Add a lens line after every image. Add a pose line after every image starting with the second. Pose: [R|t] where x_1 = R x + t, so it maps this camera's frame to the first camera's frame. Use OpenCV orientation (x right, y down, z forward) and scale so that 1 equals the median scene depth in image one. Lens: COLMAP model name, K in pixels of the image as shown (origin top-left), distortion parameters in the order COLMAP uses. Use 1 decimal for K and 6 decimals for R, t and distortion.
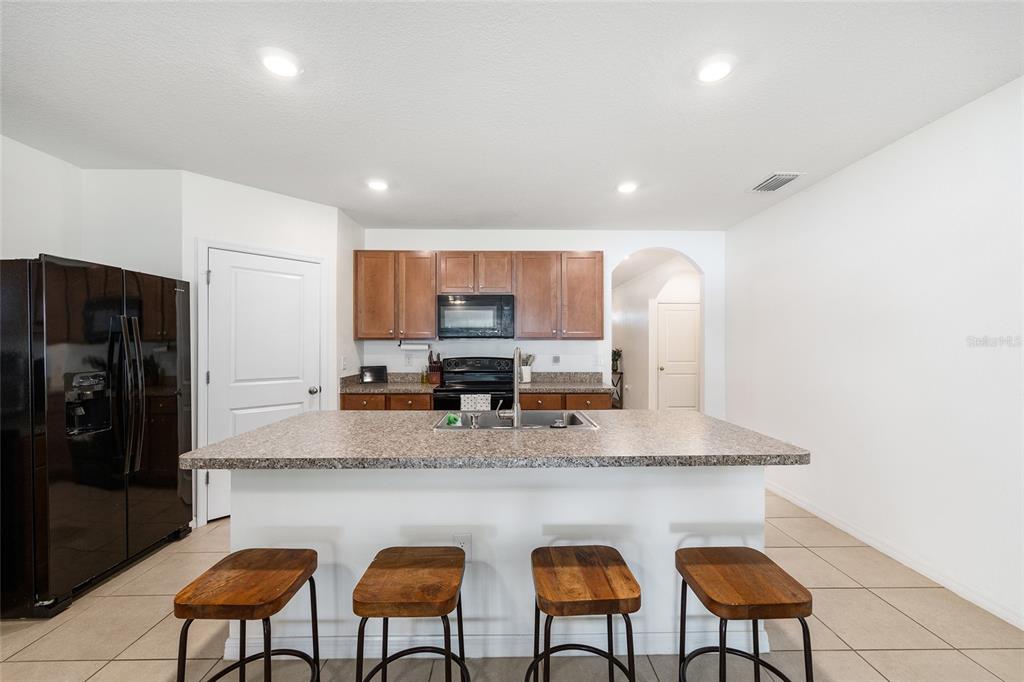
lens RADIAL K [[412.0, 0, 511.0], [0, 412.0, 344.3], [0, 0, 1]] dist [0.000608, -0.000179]
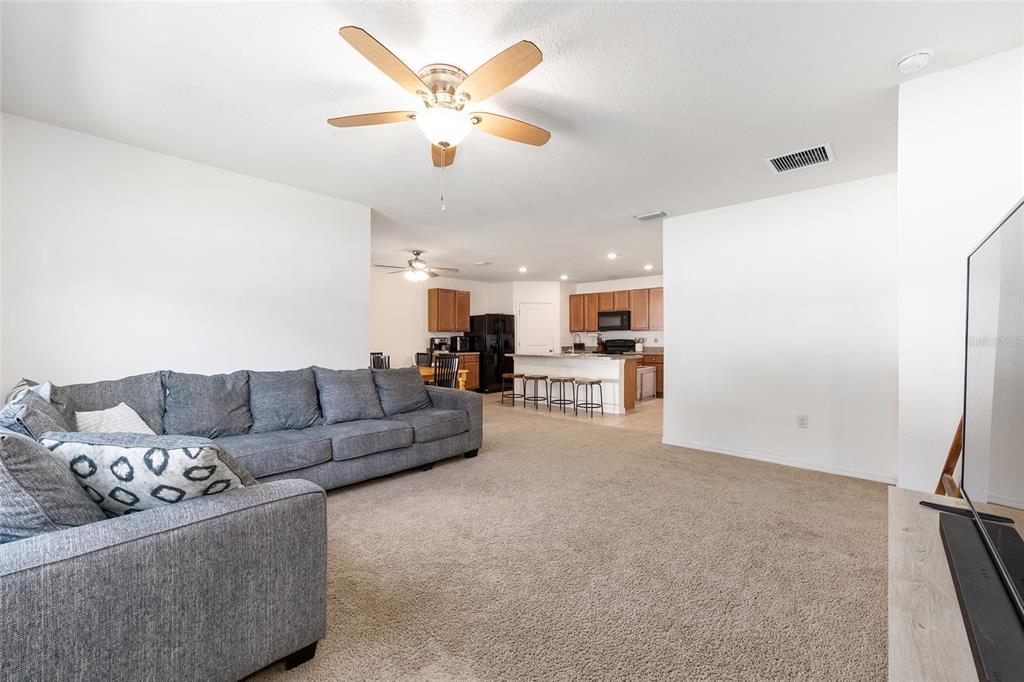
lens RADIAL K [[412.0, 0, 514.9], [0, 412.0, 341.8], [0, 0, 1]] dist [0.000608, -0.000179]
pose [[0.731147, 0.001396, -0.682219, 1.043349], [0.004526, 0.999966, 0.006896, 0.028831], [0.682205, -0.008130, 0.731116, -1.002045]]
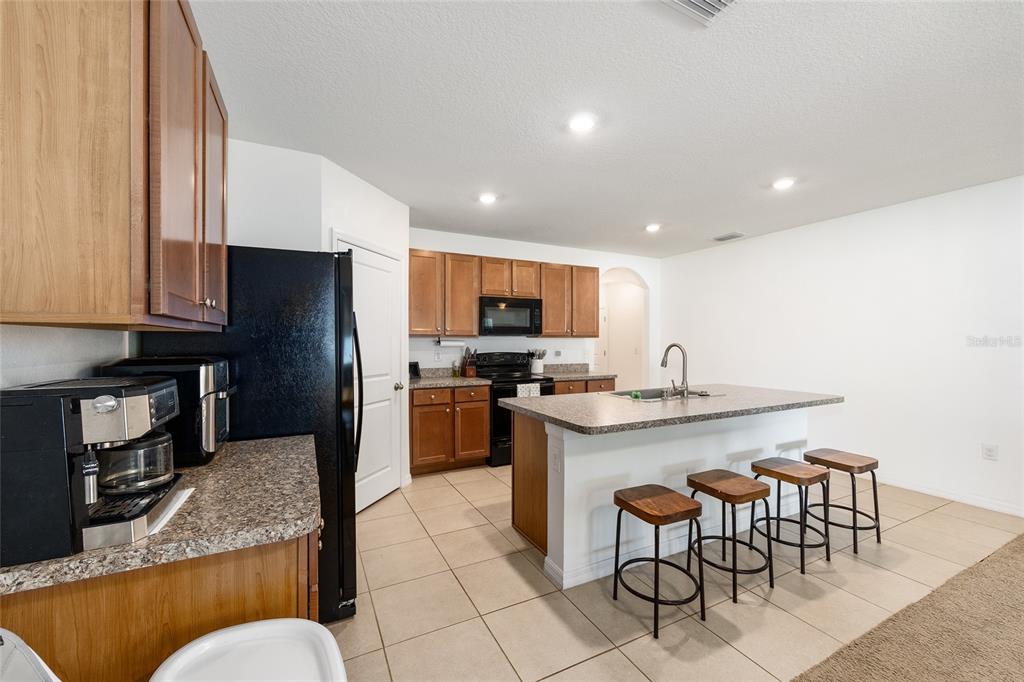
lens RADIAL K [[412.0, 0, 509.9], [0, 412.0, 344.1], [0, 0, 1]] dist [0.000608, -0.000179]
pose [[0.896408, -0.002501, 0.443222, -0.597211], [-0.000878, 0.999972, 0.007418, 0.000501], [-0.443229, -0.007039, 0.896381, -0.022579]]
